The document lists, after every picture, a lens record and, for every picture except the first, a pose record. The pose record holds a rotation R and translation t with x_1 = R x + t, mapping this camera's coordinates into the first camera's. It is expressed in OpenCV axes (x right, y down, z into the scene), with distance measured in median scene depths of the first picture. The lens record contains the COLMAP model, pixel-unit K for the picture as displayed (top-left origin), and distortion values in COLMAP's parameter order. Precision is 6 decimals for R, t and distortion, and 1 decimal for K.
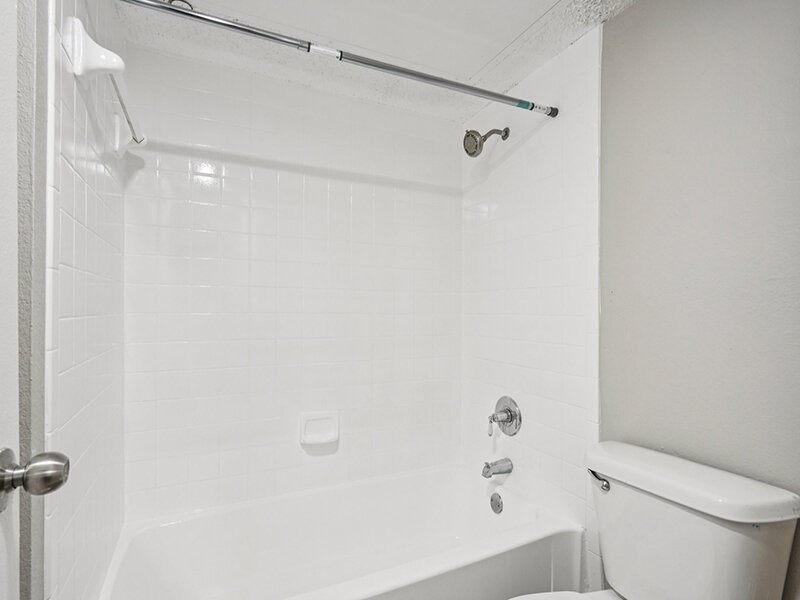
lens RADIAL K [[407.9, 0, 399.5], [0, 407.9, 303.7], [0, 0, 1]] dist [-0.000768, 0.000223]
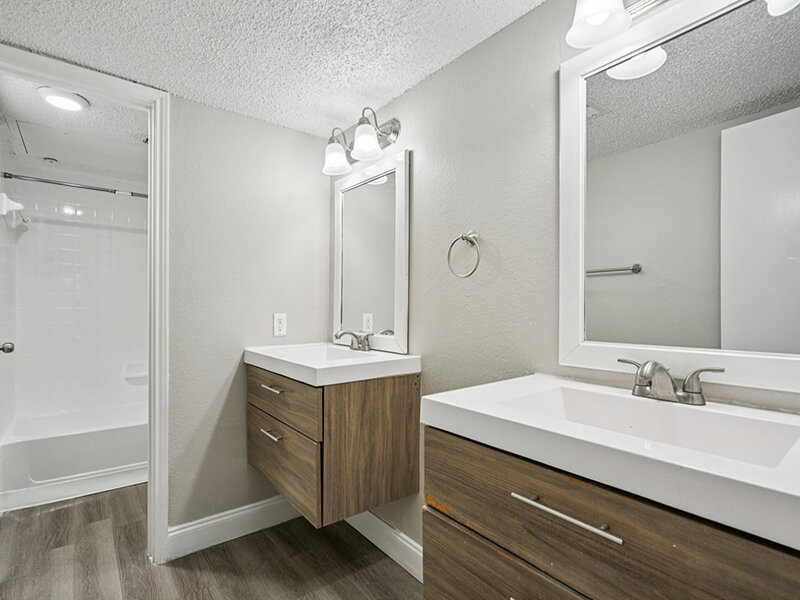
lens RADIAL K [[407.9, 0, 399.5], [0, 407.9, 303.7], [0, 0, 1]] dist [-0.000768, 0.000223]
pose [[0.975624, 0.003367, 0.219421, 0.738057], [-0.003655, 0.999993, 0.000904, 0.000974], [-0.219416, -0.001684, 0.975630, -1.400306]]
